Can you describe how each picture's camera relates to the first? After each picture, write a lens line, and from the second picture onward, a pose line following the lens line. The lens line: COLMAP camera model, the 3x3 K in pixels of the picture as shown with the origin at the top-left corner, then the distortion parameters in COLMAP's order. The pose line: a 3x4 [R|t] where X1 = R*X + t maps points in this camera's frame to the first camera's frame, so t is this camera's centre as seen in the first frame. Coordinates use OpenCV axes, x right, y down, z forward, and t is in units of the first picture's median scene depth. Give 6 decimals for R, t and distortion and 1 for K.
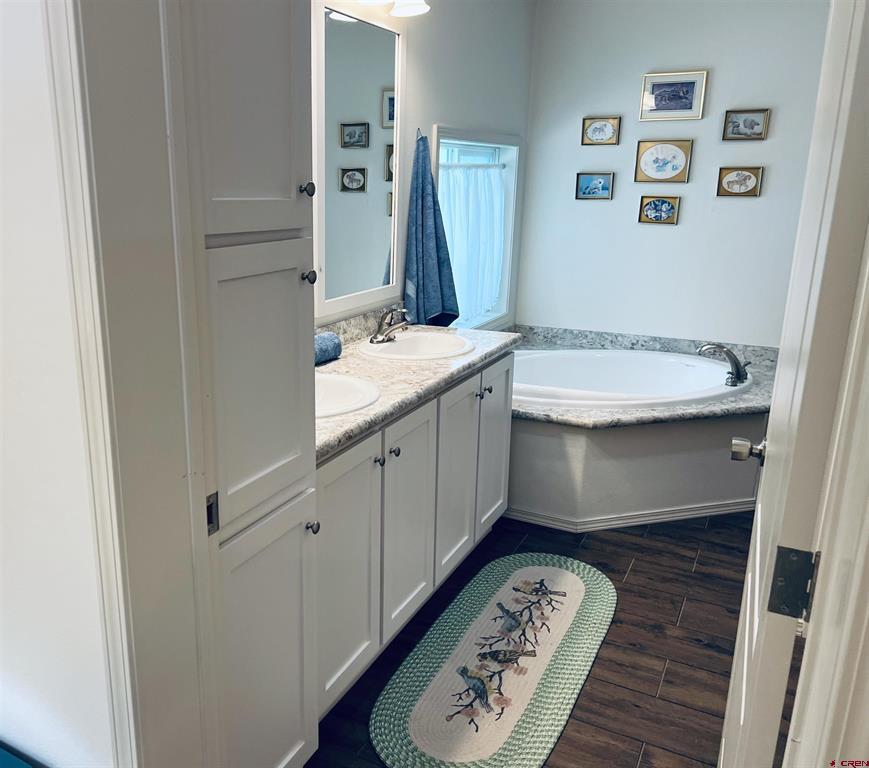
lens RADIAL K [[775.0, 0, 353.5], [0, 775.0, 391.1], [0, 0, 1]] dist [0.084202, -0.121994]
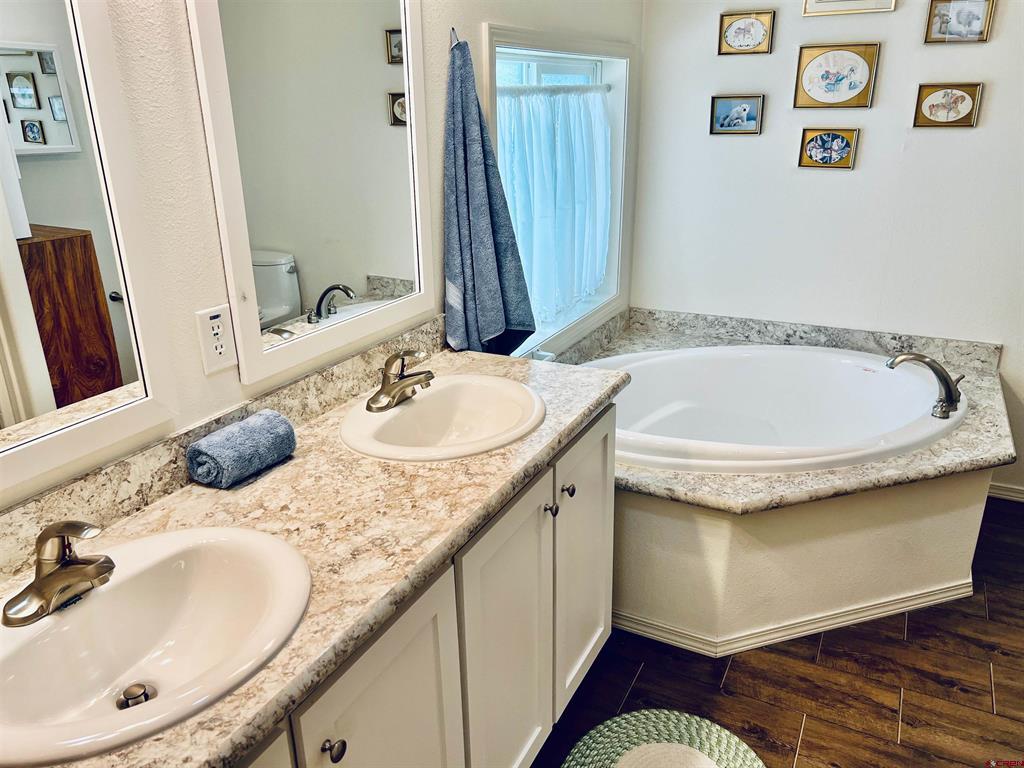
lens RADIAL K [[768.7, 0, 509.1], [0, 768.7, 389.2], [0, 0, 1]] dist [0.071525, -0.079198]
pose [[0.999173, -0.030223, 0.027203, 0.082895], [0.027570, 0.995273, 0.093126, -0.094080], [-0.029889, -0.092299, 0.995283, 0.310631]]
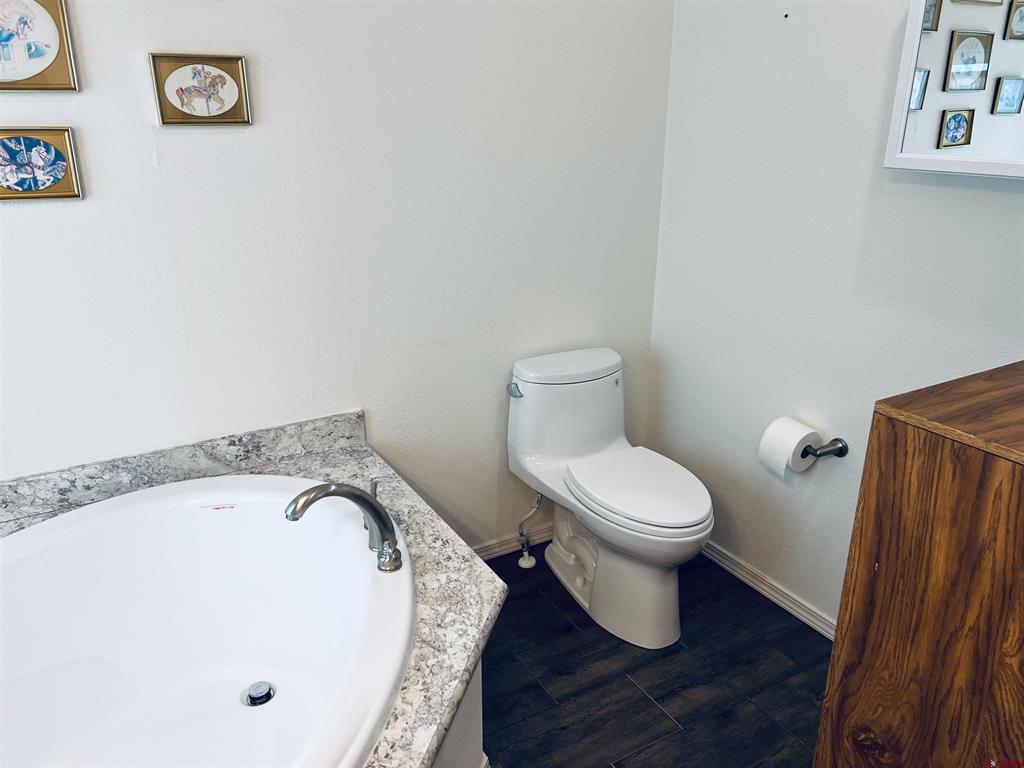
lens RADIAL K [[768.7, 0, 509.1], [0, 768.7, 389.2], [0, 0, 1]] dist [0.071525, -0.079198]
pose [[0.505329, -0.302205, 0.808279, 0.175681], [0.225335, 0.950385, 0.214459, -0.162925], [-0.832987, 0.073761, 0.548354, 0.632439]]
